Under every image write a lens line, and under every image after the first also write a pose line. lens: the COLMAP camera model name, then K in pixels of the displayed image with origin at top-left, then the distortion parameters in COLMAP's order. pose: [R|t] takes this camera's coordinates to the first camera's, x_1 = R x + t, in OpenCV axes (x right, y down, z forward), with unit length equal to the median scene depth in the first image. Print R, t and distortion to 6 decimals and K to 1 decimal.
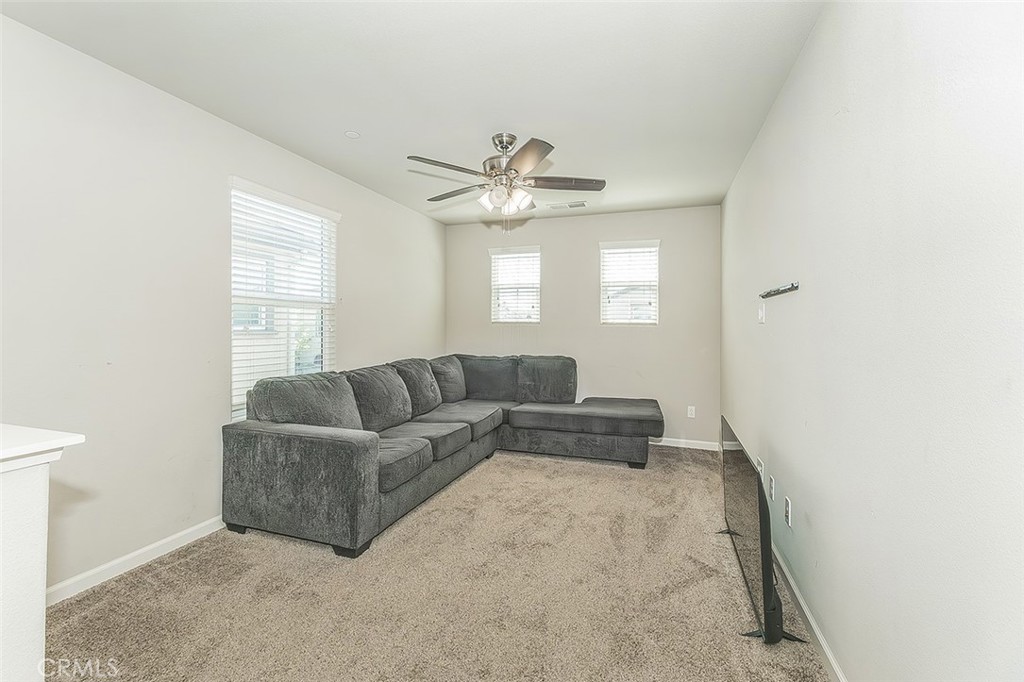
lens RADIAL K [[445.2, 0, 487.6], [0, 445.2, 327.8], [0, 0, 1]] dist [-0.000134, -0.000684]
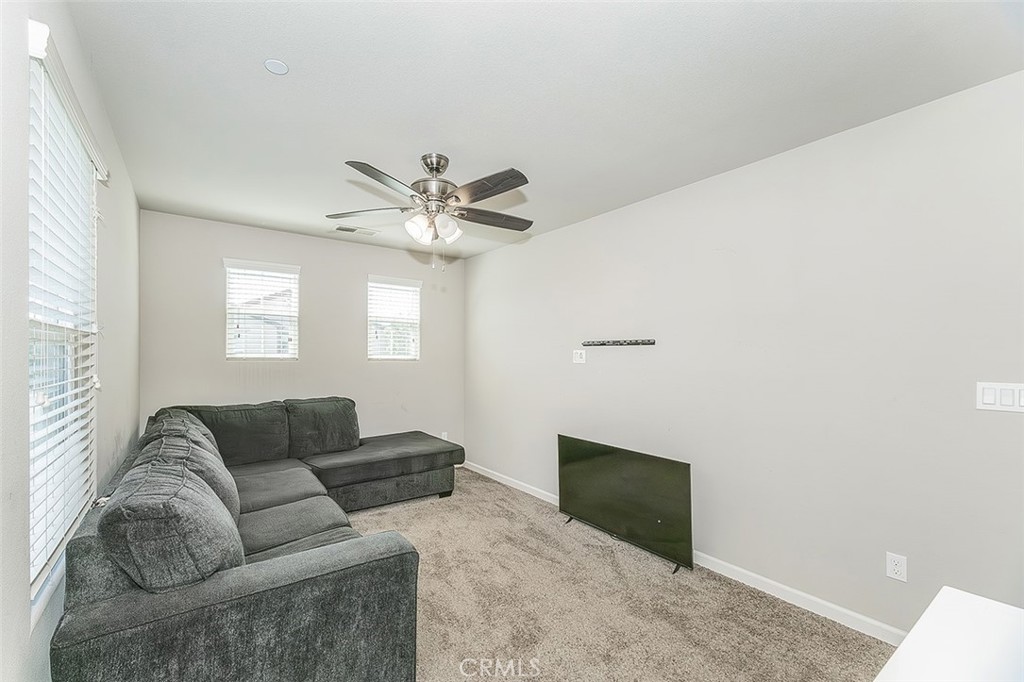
lens RADIAL K [[436.0, 0, 507.7], [0, 436.0, 354.1], [0, 0, 1]] dist [-0.001608, -0.000093]
pose [[0.564202, 0.001986, 0.825634, -0.423409], [-0.000373, 0.999998, -0.002150, -0.023228], [-0.825637, 0.000905, 0.564202, 0.274280]]
